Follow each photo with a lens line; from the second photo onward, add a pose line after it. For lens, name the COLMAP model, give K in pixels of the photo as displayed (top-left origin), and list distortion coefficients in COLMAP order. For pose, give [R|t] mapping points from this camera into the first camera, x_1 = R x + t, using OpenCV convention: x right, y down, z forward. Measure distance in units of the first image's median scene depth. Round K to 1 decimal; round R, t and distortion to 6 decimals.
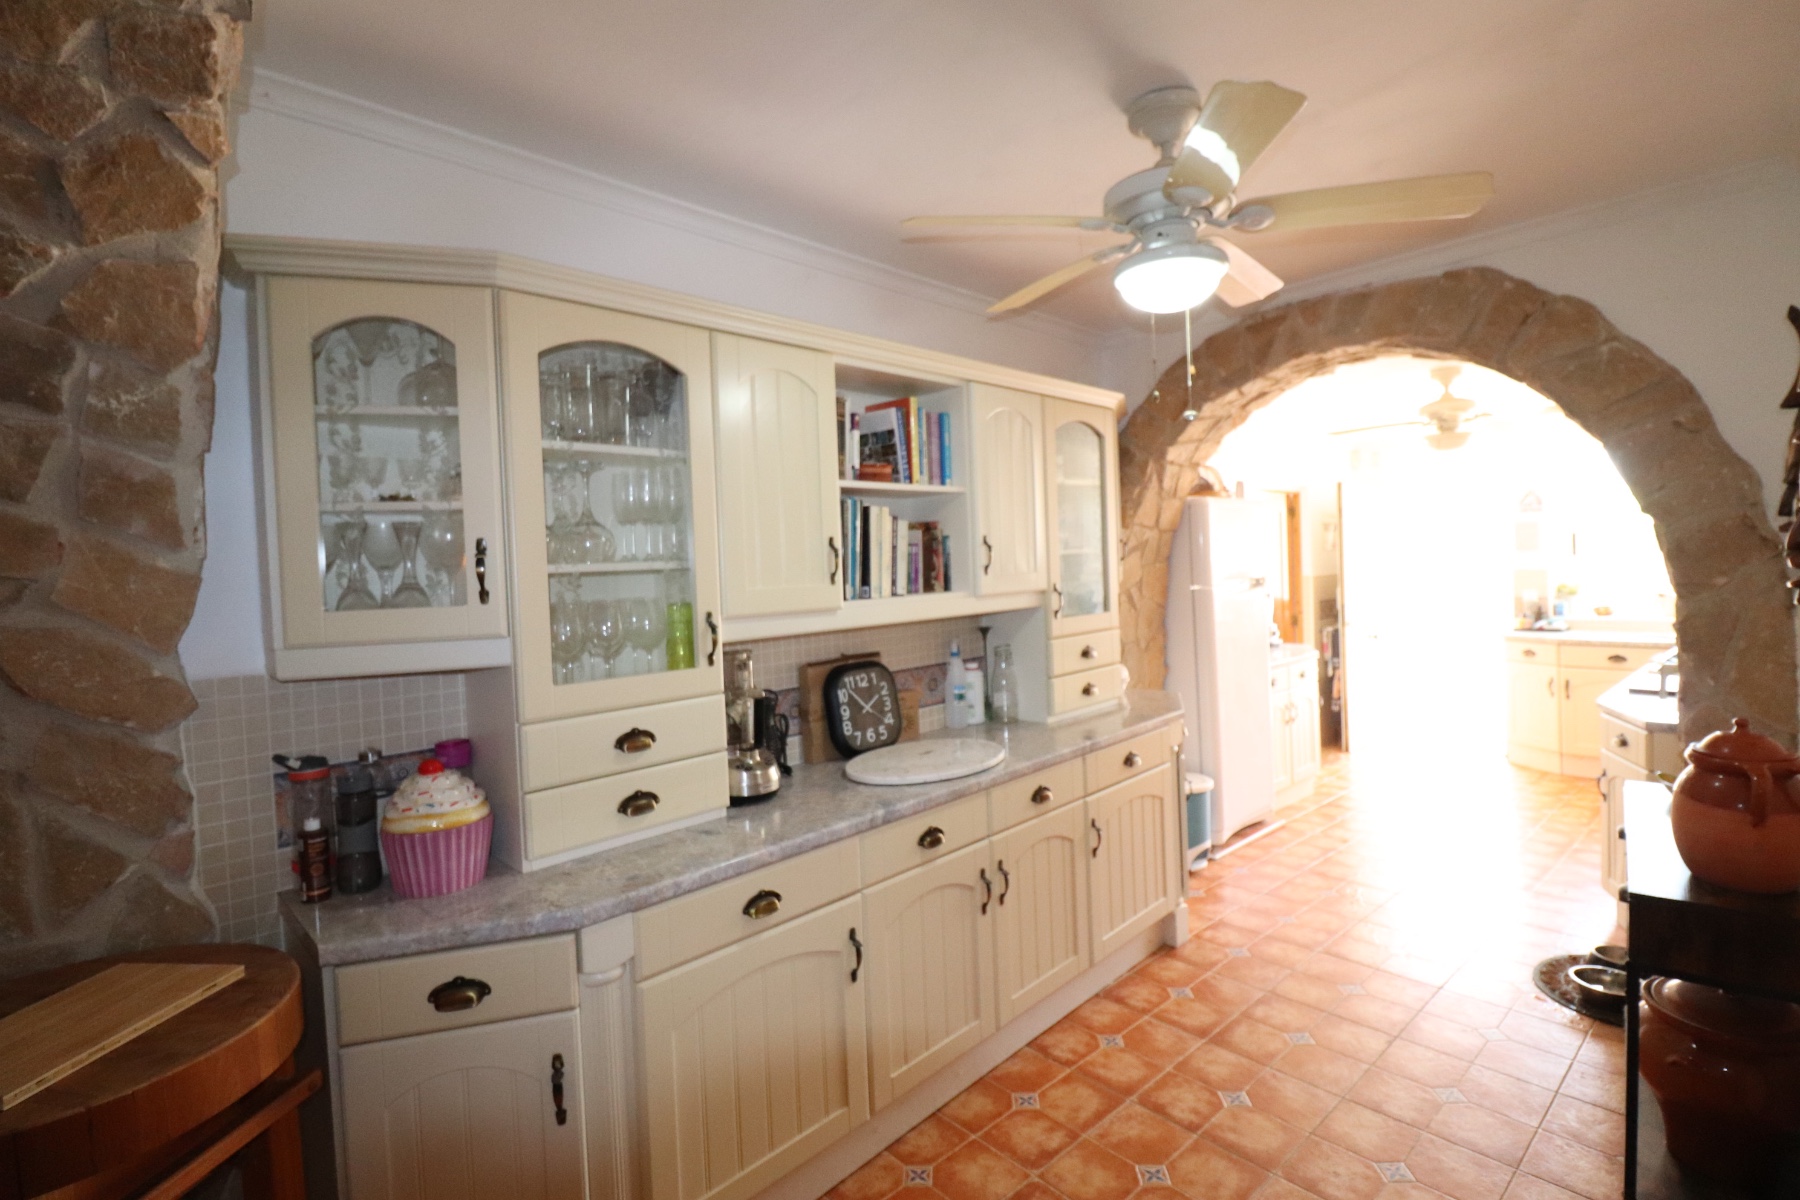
lens RADIAL K [[838.3, 0, 903.5], [0, 838.3, 585.7], [0, 0, 1]] dist [-0.001066, -0.013861]
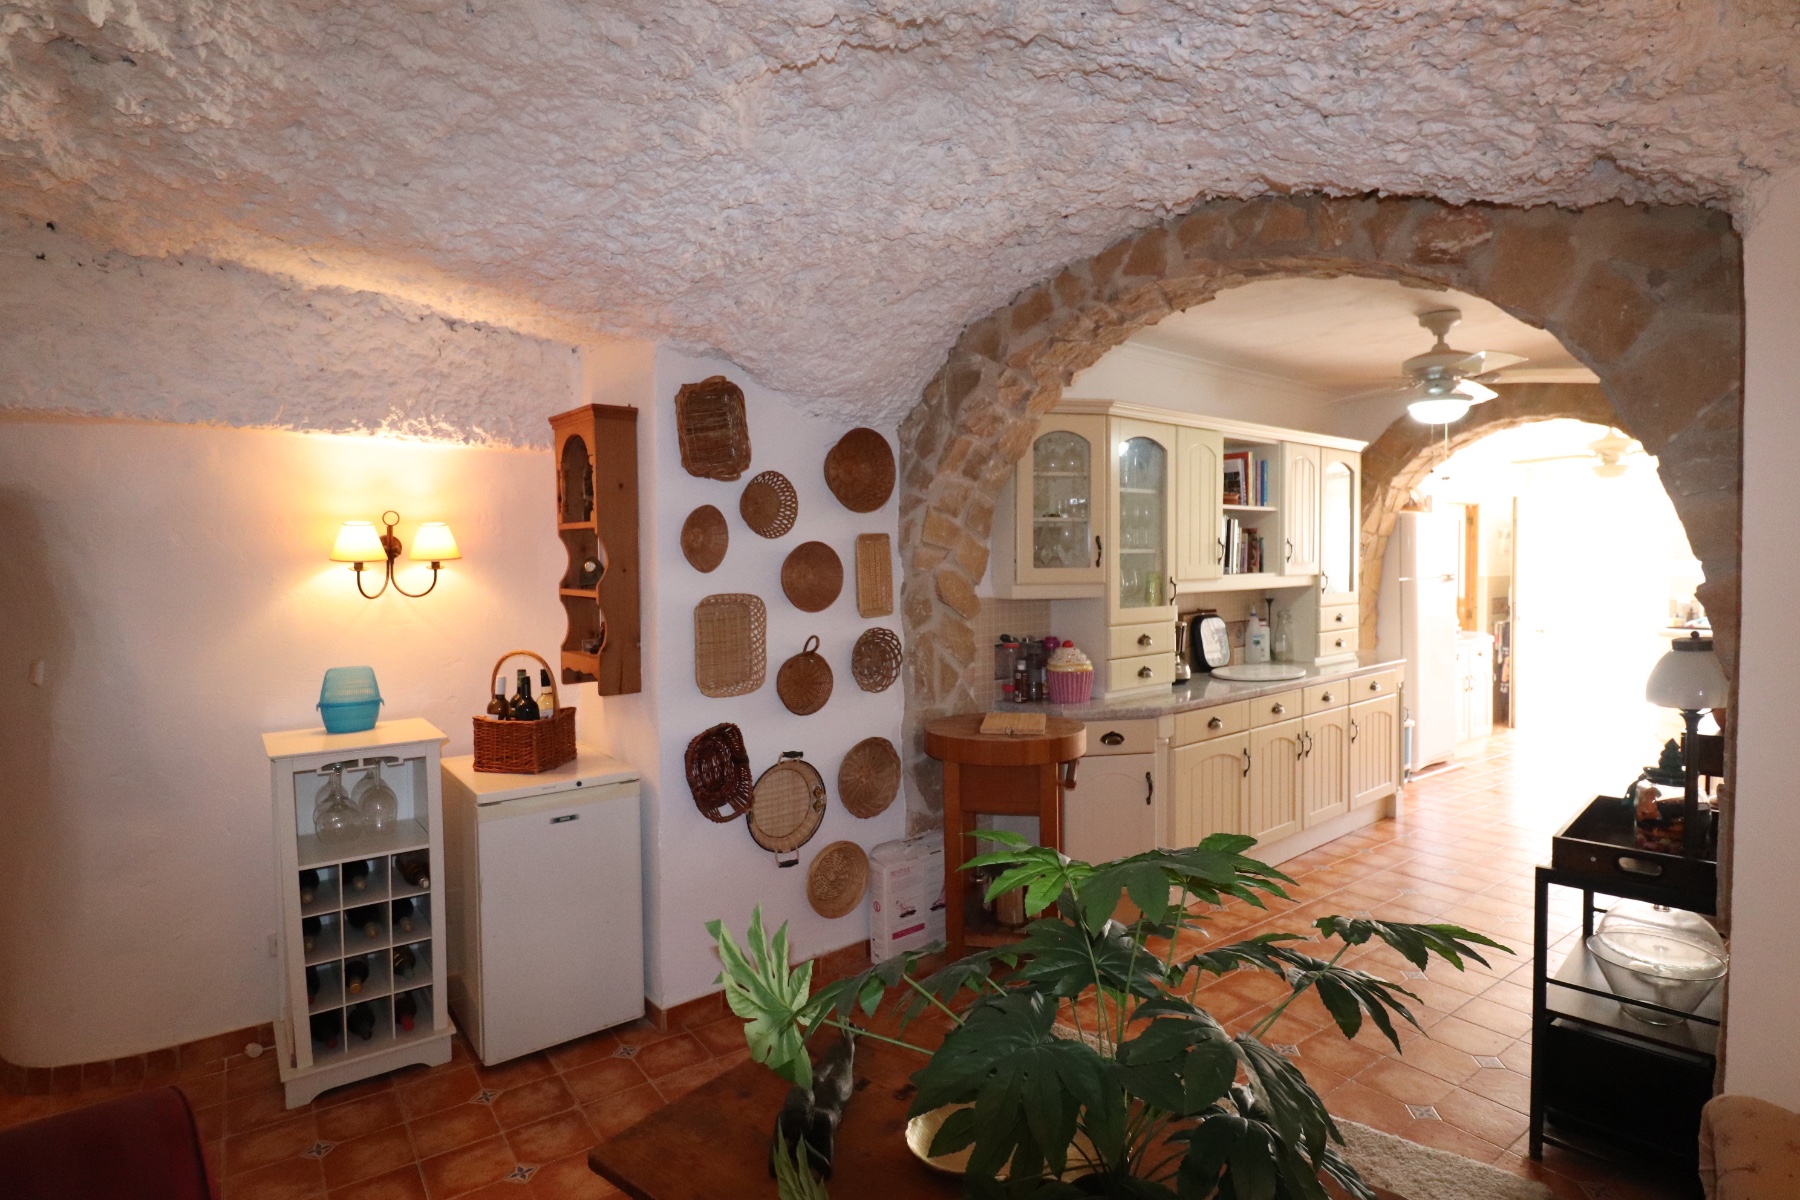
lens RADIAL K [[926.8, 0, 902.4], [0, 926.8, 593.0], [0, 0, 1]] dist [0.000644, -0.011068]
pose [[0.995429, 0.031959, -0.090000, -0.487174], [-0.030780, 0.999422, 0.014458, 0.042568], [0.090410, -0.011621, 0.995837, -0.845121]]
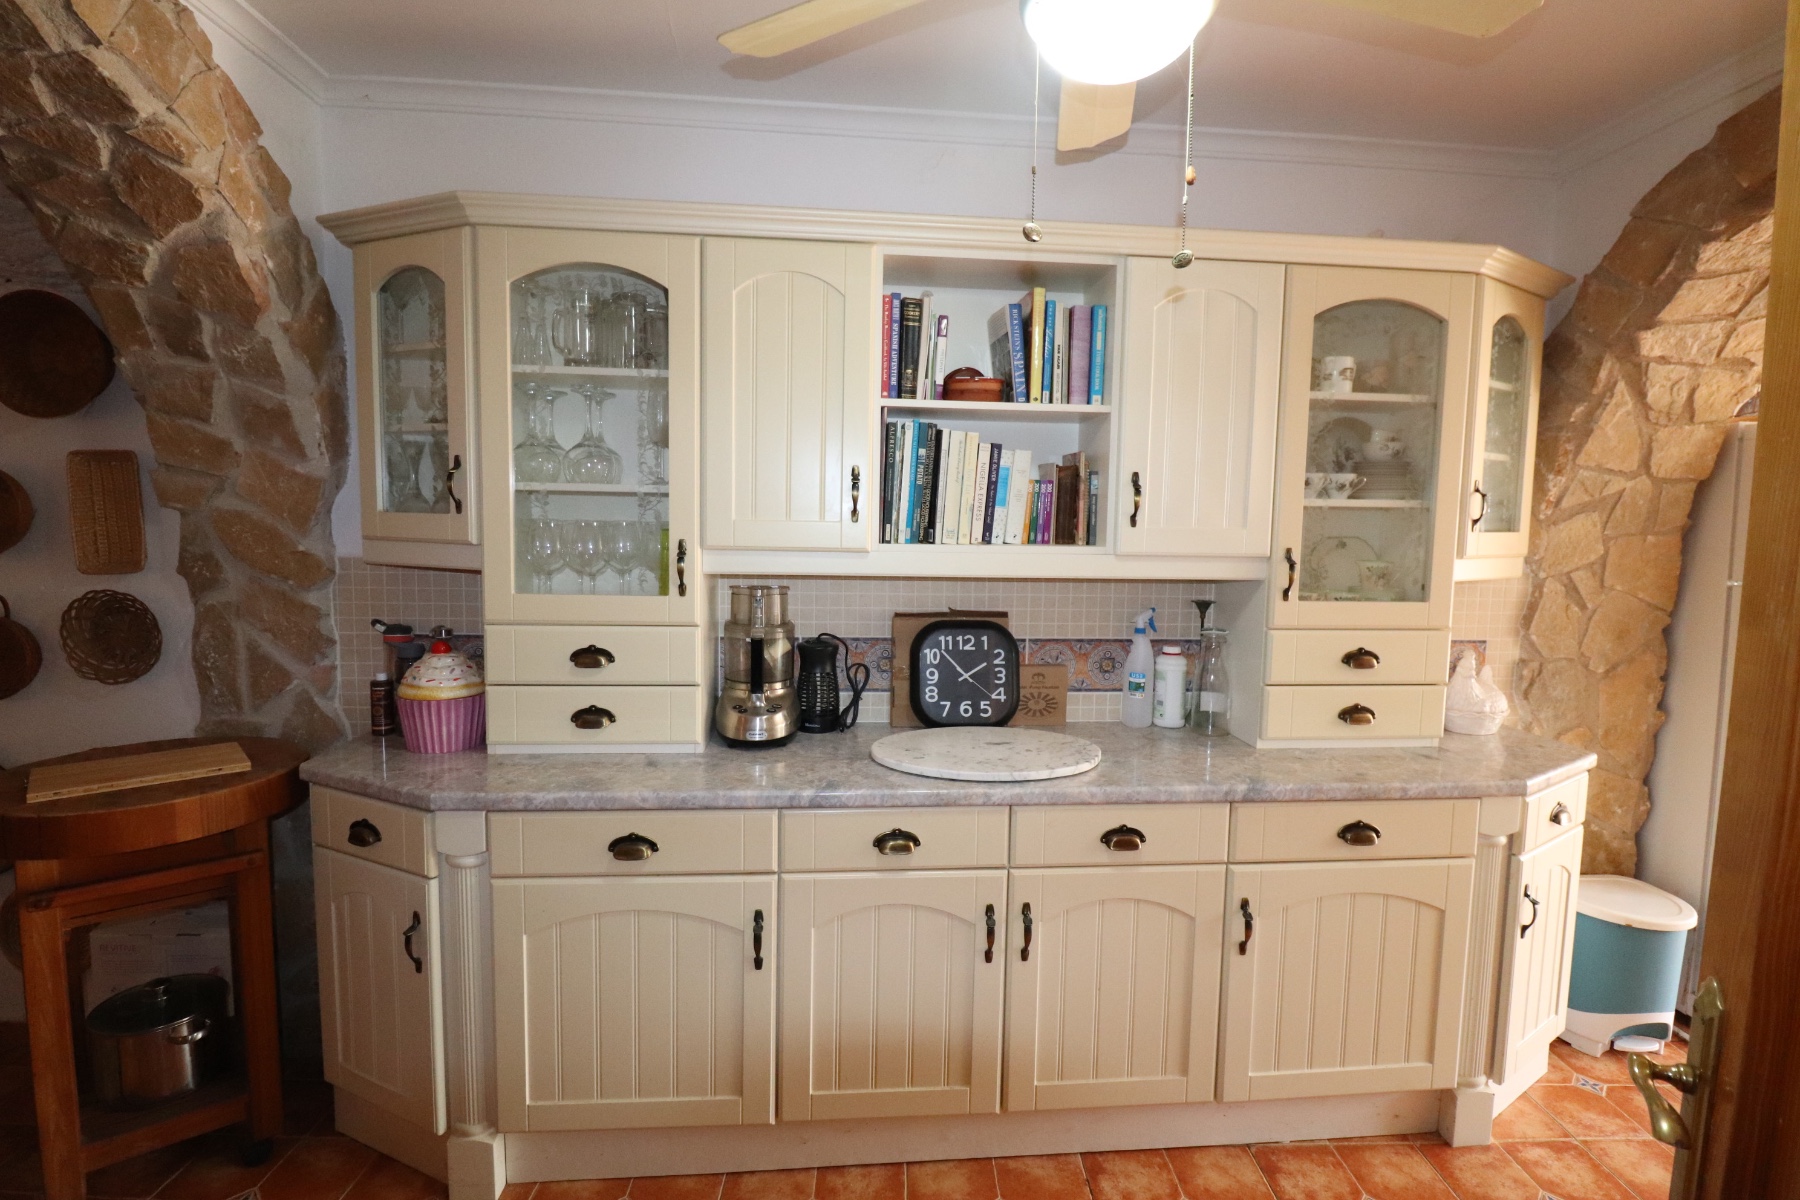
lens RADIAL K [[838.3, 0, 903.5], [0, 838.3, 585.7], [0, 0, 1]] dist [-0.001066, -0.013861]
pose [[0.757881, 0.111270, -0.642834, 0.437166], [-0.066731, 0.993401, 0.093277, -0.017223], [0.648971, -0.027797, 0.760305, 0.328707]]
